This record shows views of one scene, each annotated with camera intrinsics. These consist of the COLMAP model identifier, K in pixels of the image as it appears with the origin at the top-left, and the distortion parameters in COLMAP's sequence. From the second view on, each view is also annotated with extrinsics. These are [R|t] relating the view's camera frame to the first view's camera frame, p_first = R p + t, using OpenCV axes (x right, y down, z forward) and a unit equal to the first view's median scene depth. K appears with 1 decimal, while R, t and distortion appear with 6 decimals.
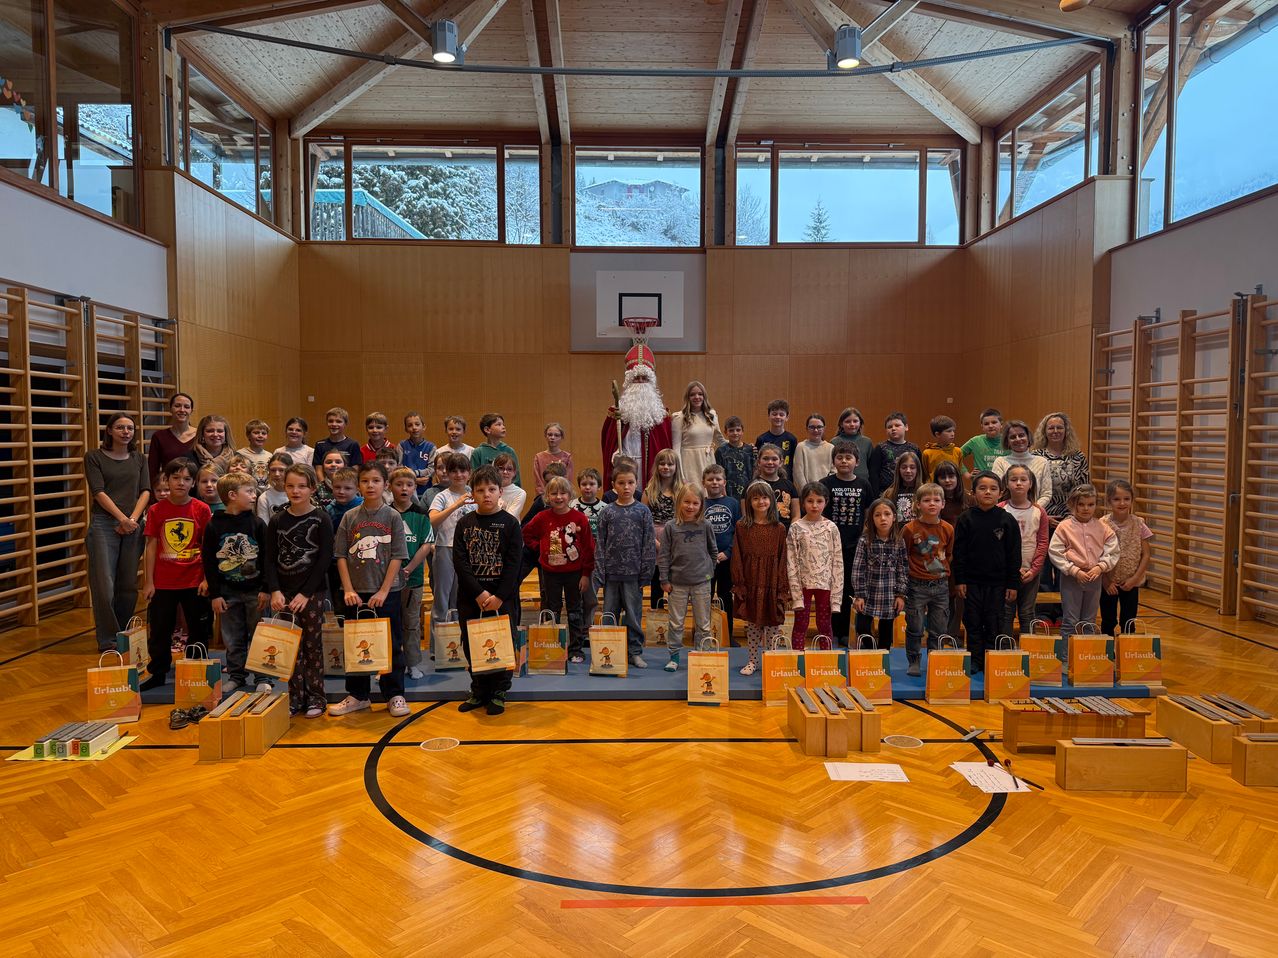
lens RADIAL K [[951.4, 0, 639.0], [0, 951.4, 479.0], [0, 0, 1]] dist [0.068865, -0.086786]
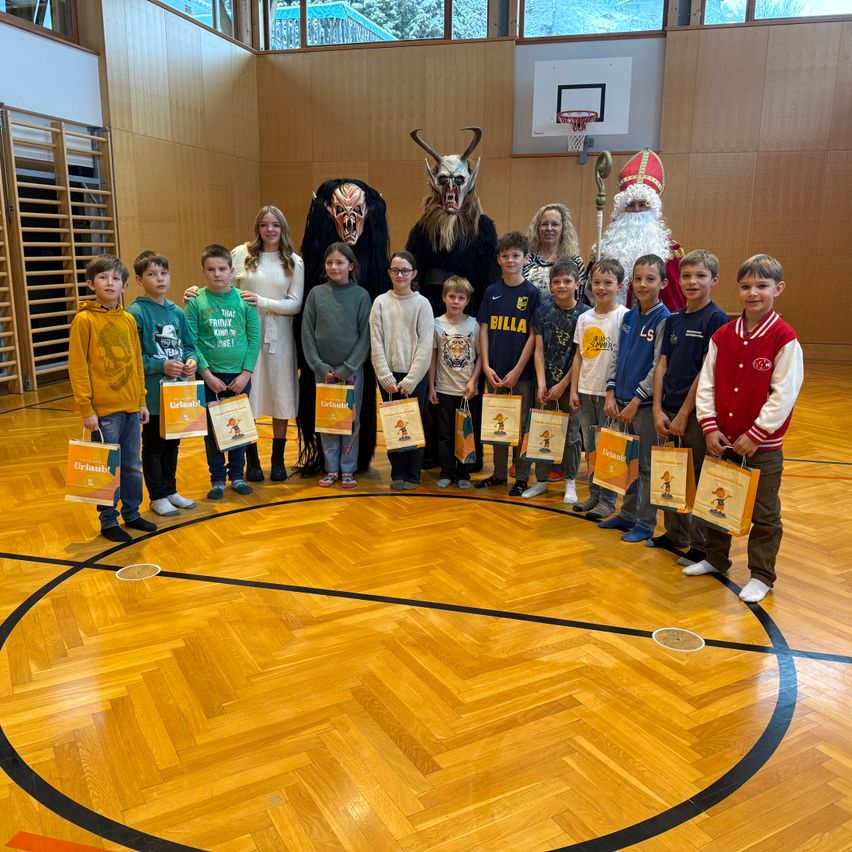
lens RADIAL K [[841.6, 0, 410.6], [0, 841.6, 435.1], [0, 0, 1]] dist [0.010258, -0.022171]
pose [[0.955192, 0.069060, -0.287819, 0.124514], [-0.021133, 0.985831, 0.166406, 0.006753], [0.295233, -0.152868, 0.943117, 0.171464]]
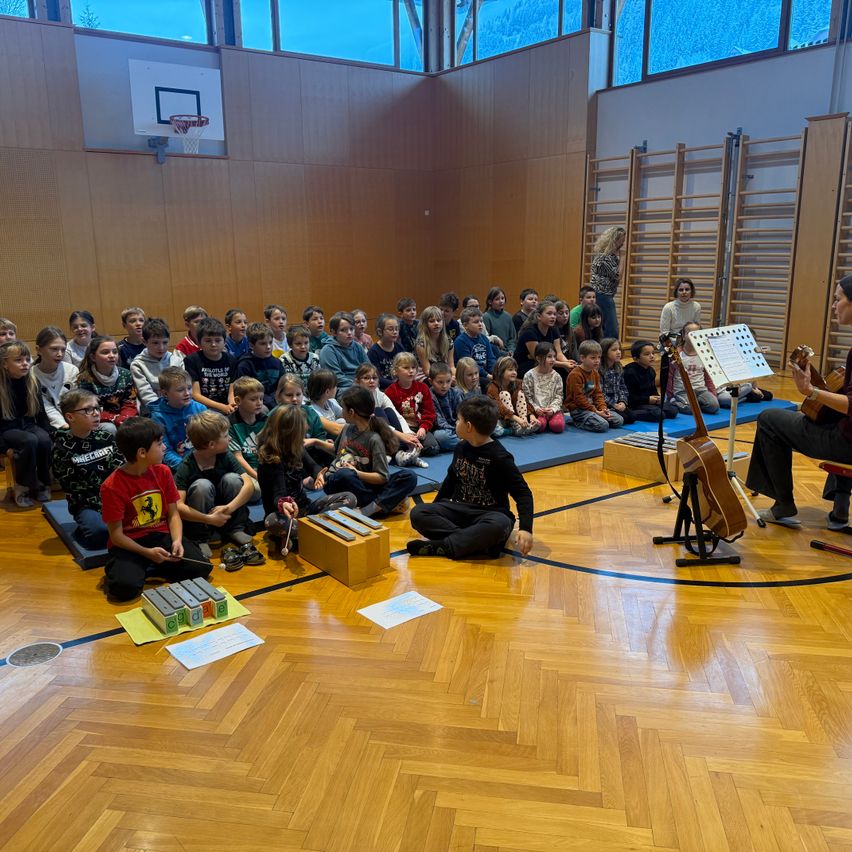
lens RADIAL K [[856.0, 0, 426.0], [0, 856.0, 426.0], [0, 0, 1]] dist [0.040637, -0.039373]
pose [[0.822294, -0.123449, 0.555511, -0.392858], [0.034933, 0.985296, 0.167249, 0.002837], [-0.567989, -0.118122, 0.814516, 0.139946]]
